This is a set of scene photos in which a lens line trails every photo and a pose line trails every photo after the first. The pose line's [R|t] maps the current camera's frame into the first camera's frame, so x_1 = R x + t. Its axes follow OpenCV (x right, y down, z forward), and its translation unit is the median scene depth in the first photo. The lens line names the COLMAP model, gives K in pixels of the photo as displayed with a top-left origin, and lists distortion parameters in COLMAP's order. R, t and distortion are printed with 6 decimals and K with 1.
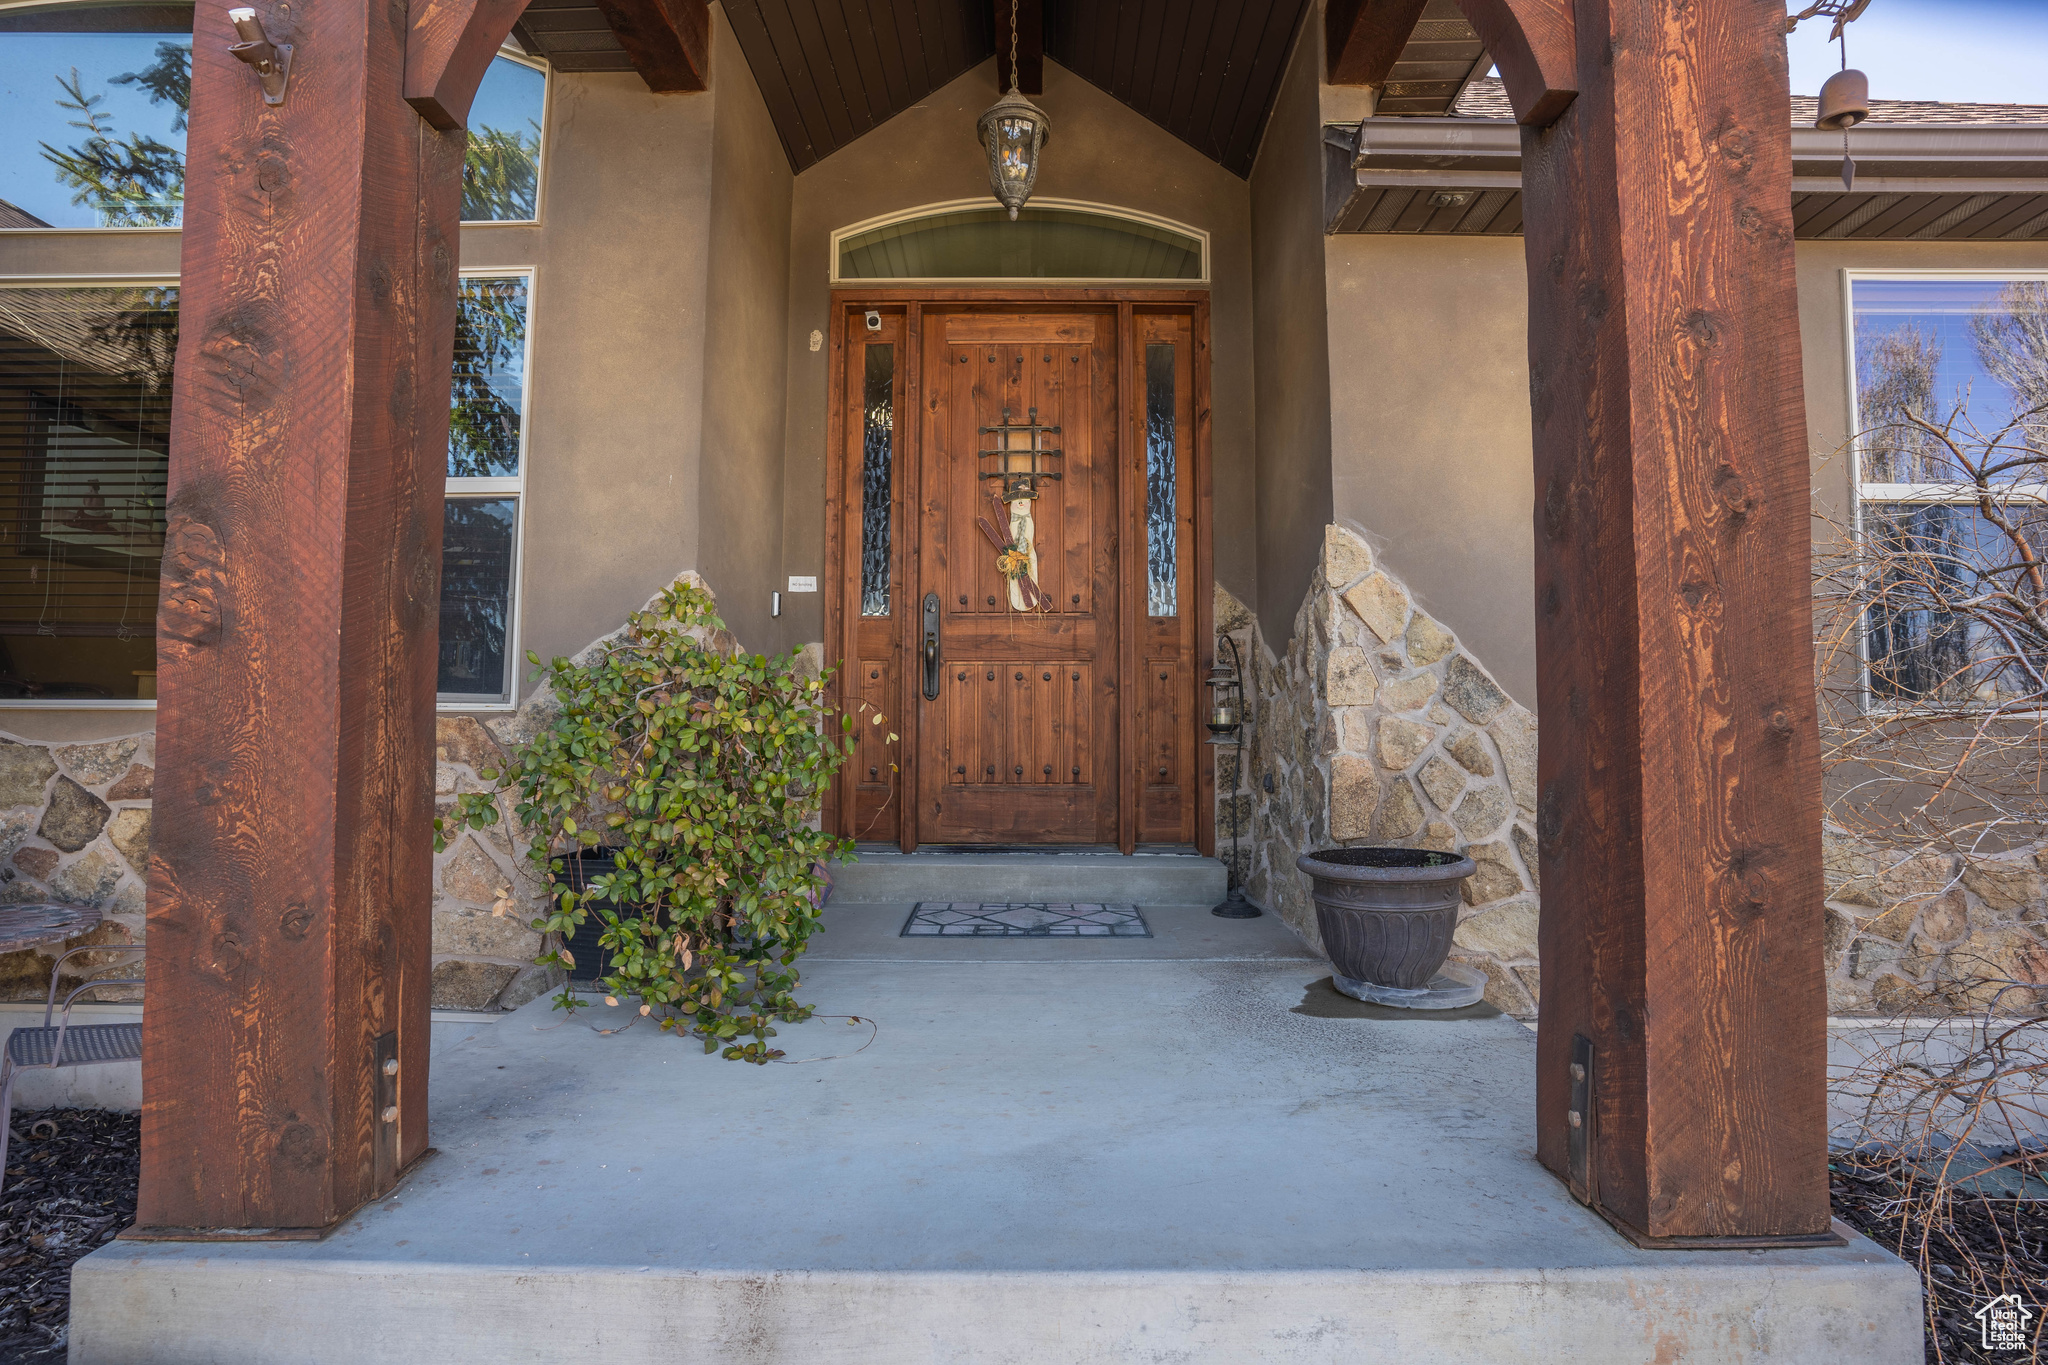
lens RADIAL K [[1022.5, 0, 1013.7], [0, 1022.5, 666.2], [0, 0, 1]] dist [-0.073866, 0.031920]
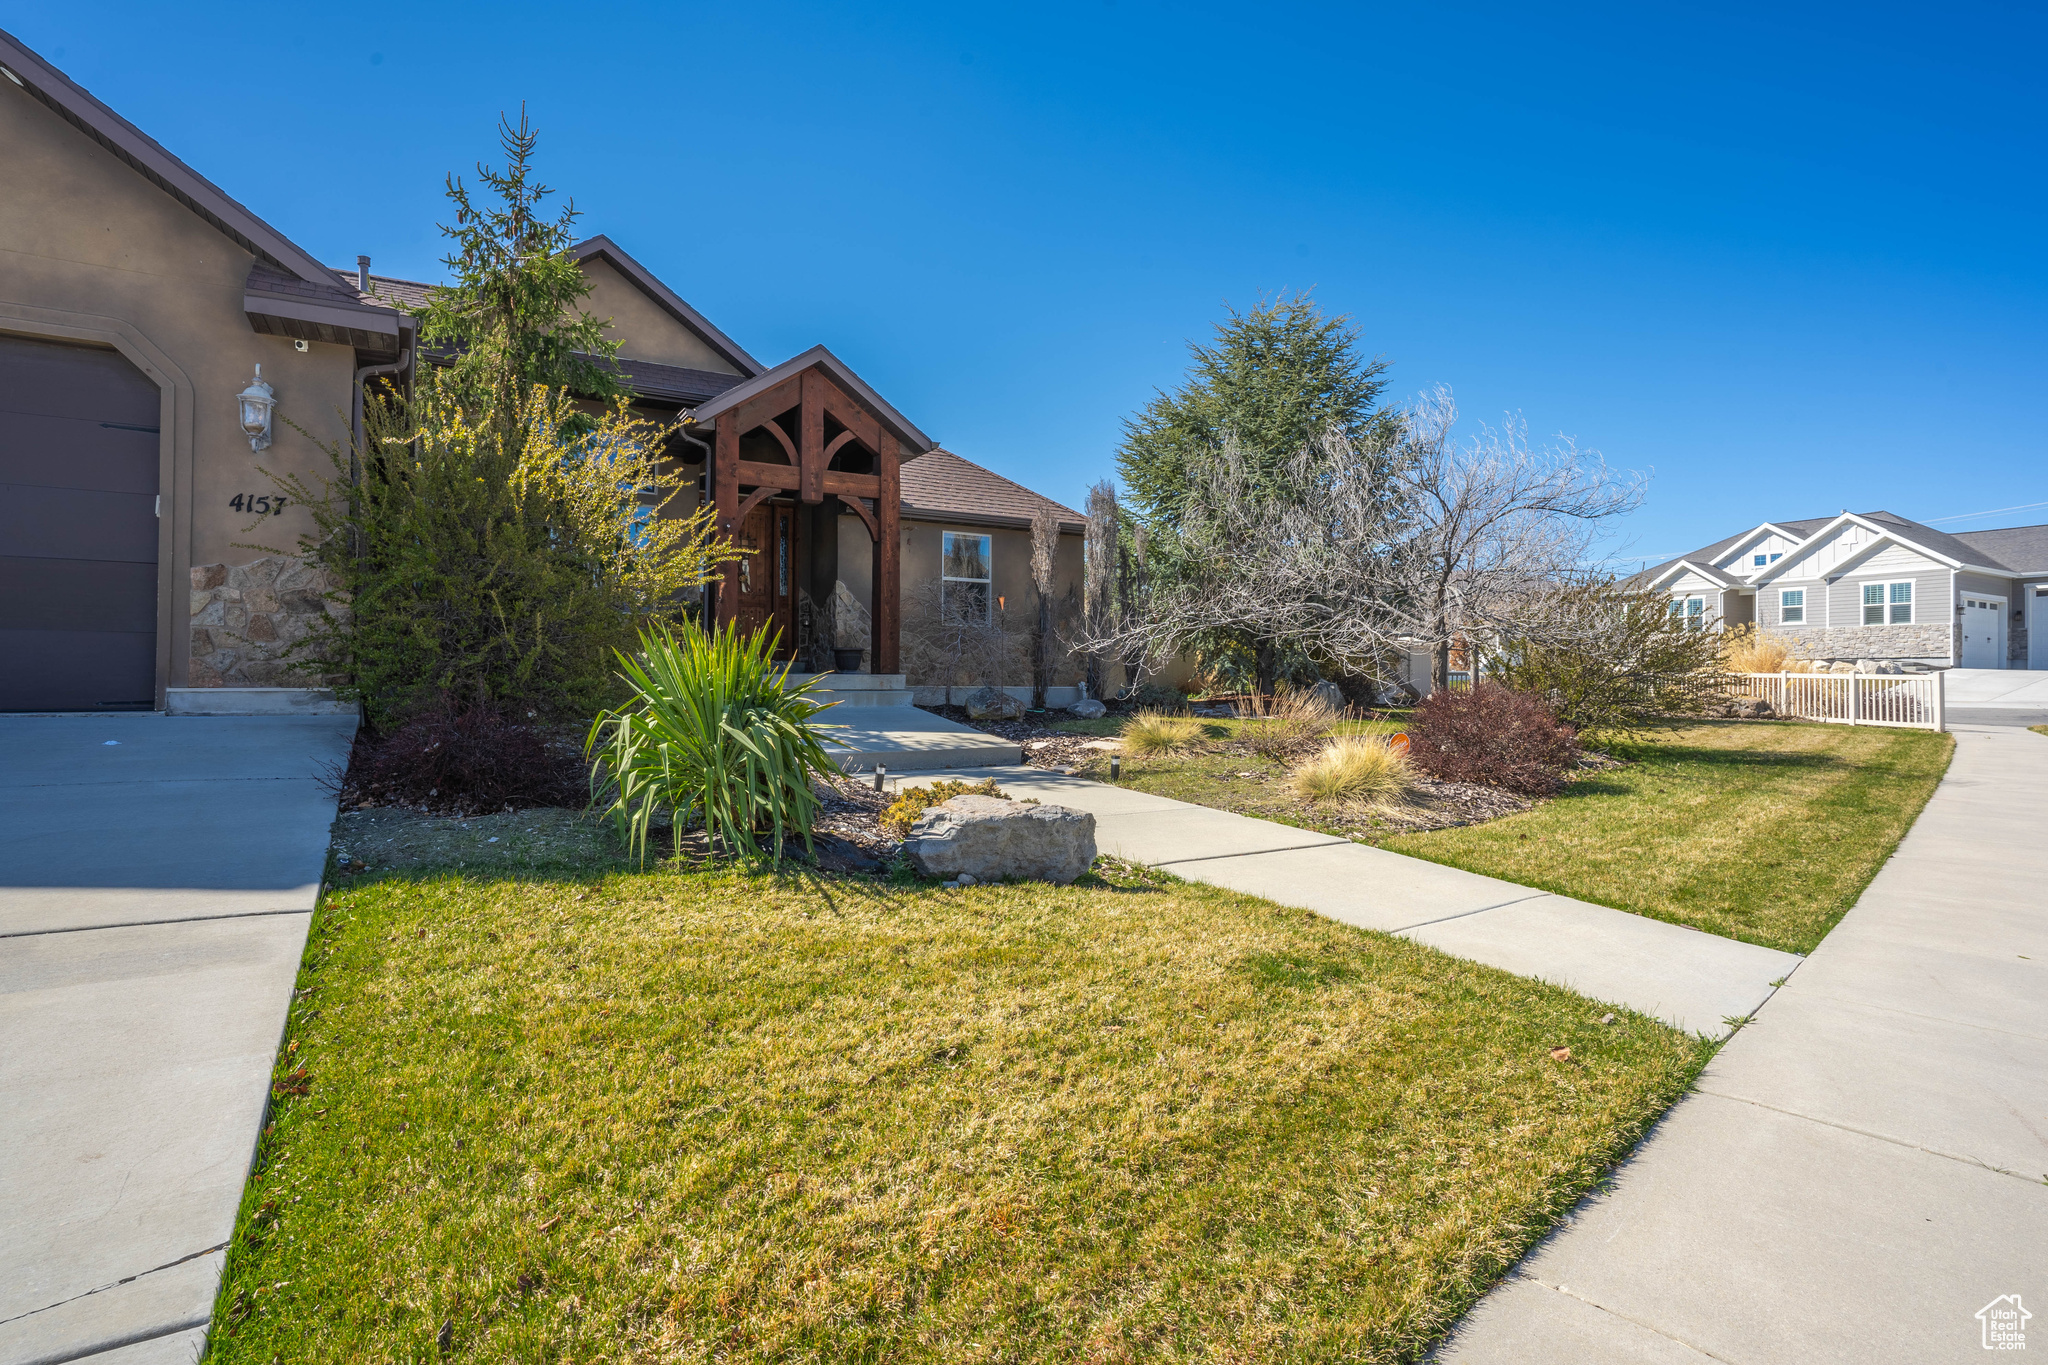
lens RADIAL K [[1022.5, 0, 1013.7], [0, 1022.5, 666.2], [0, 0, 1]] dist [-0.073866, 0.031920]
pose [[0.847978, 0.007502, 0.529978, -1.070689], [-0.034430, 0.998568, 0.040952, 0.023850], [-0.528912, -0.052974, 0.847022, -2.470464]]
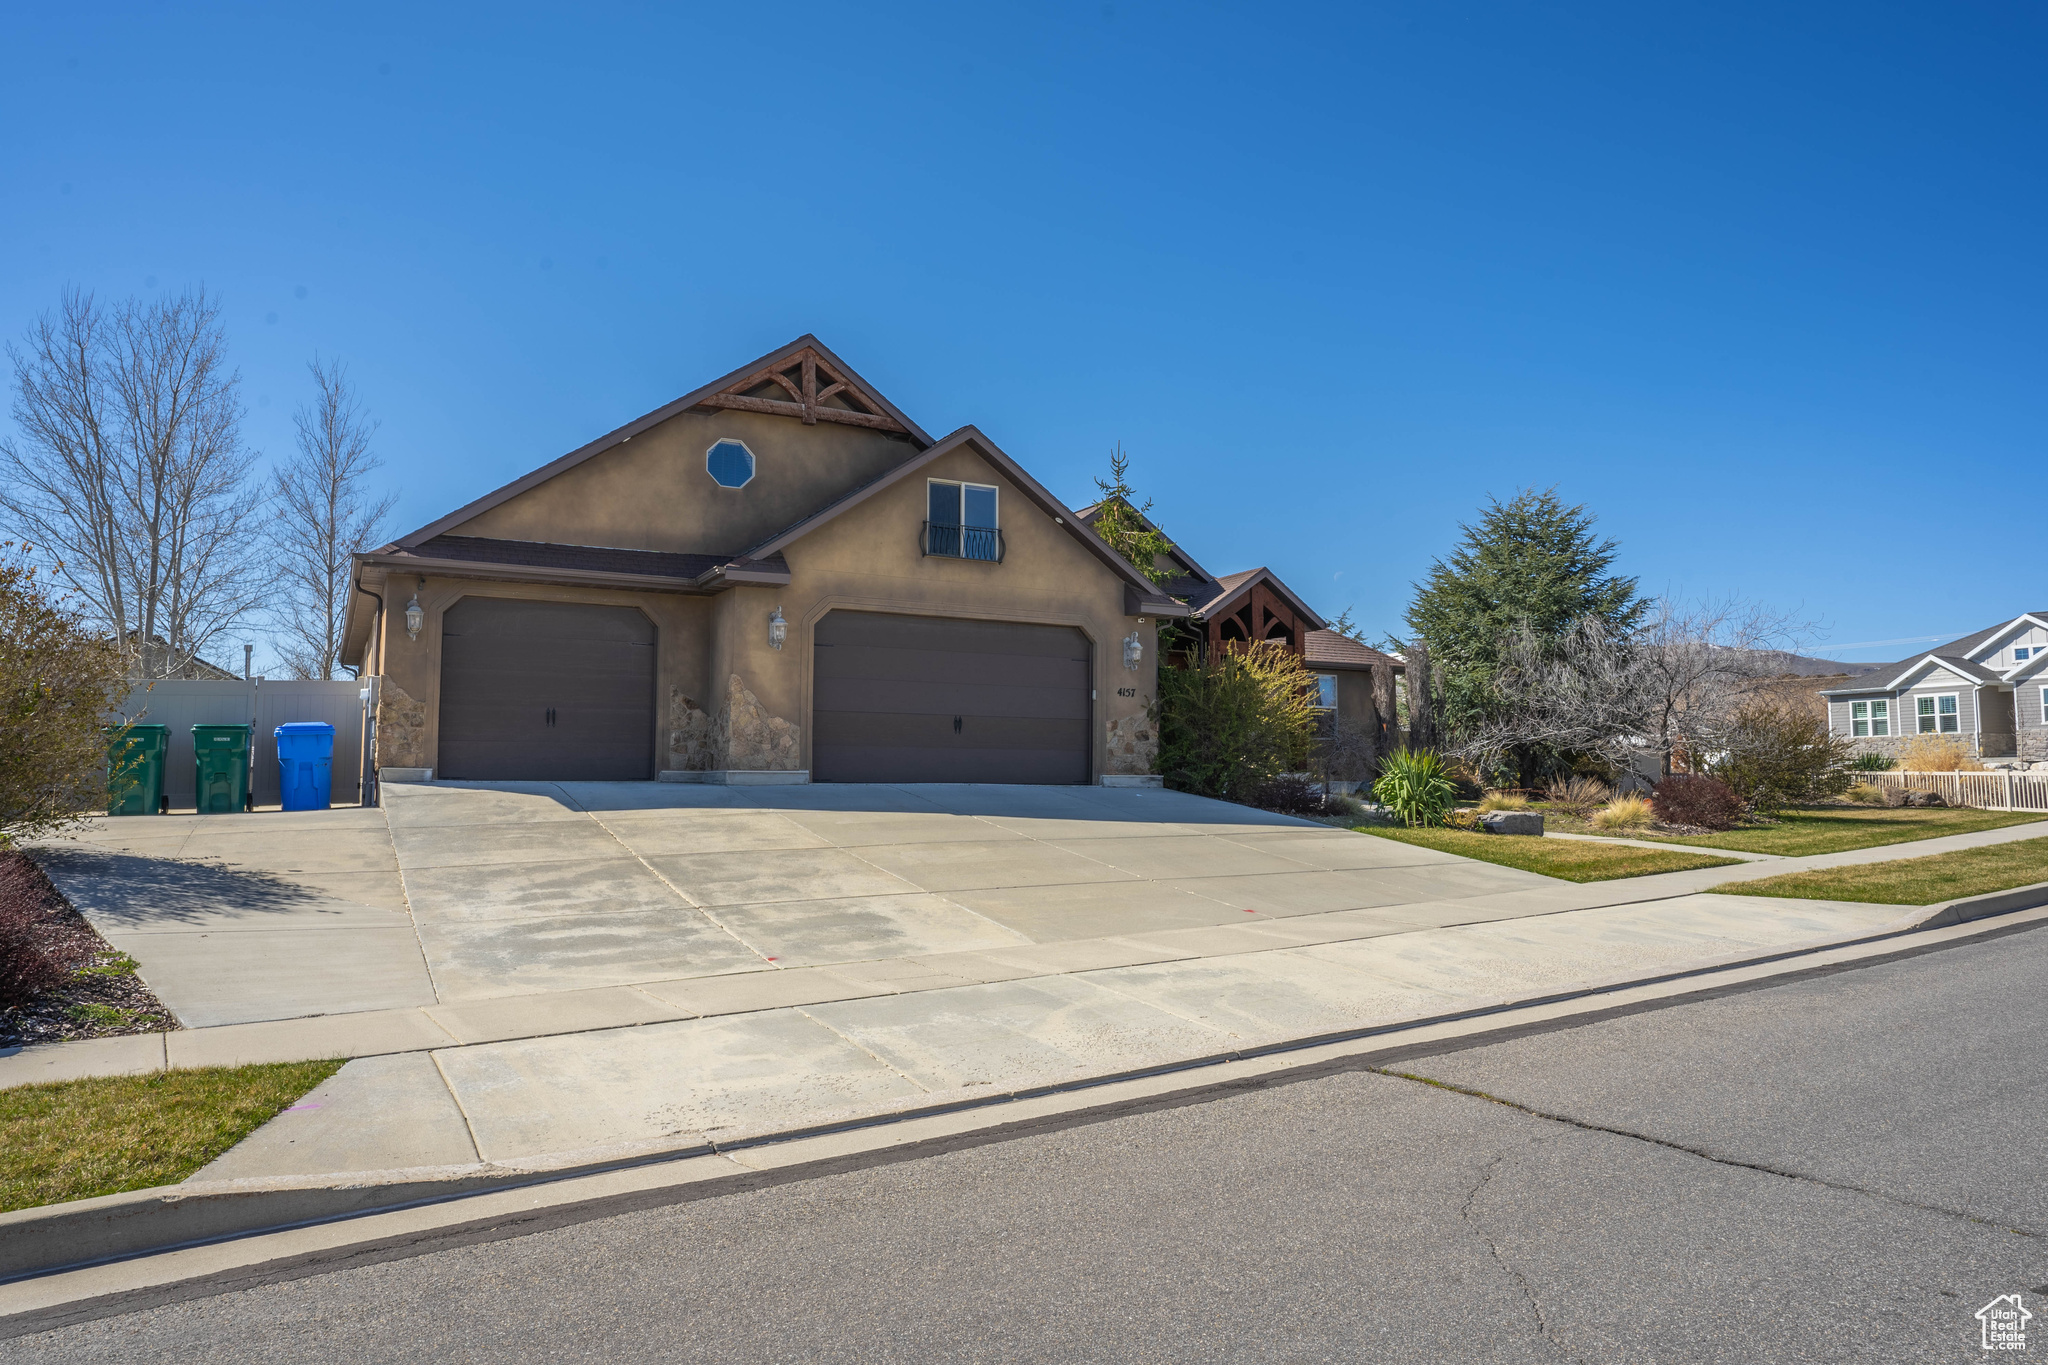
lens RADIAL K [[1287.5, 0, 1057.9], [0, 1287.5, 675.6], [0, 0, 1]] dist [0.038620, -0.000293]
pose [[0.864469, 0.041642, 0.500959, -3.813343], [-0.029212, 0.999040, -0.032636, -0.032277], [-0.501837, 0.013579, 0.864856, -4.355111]]
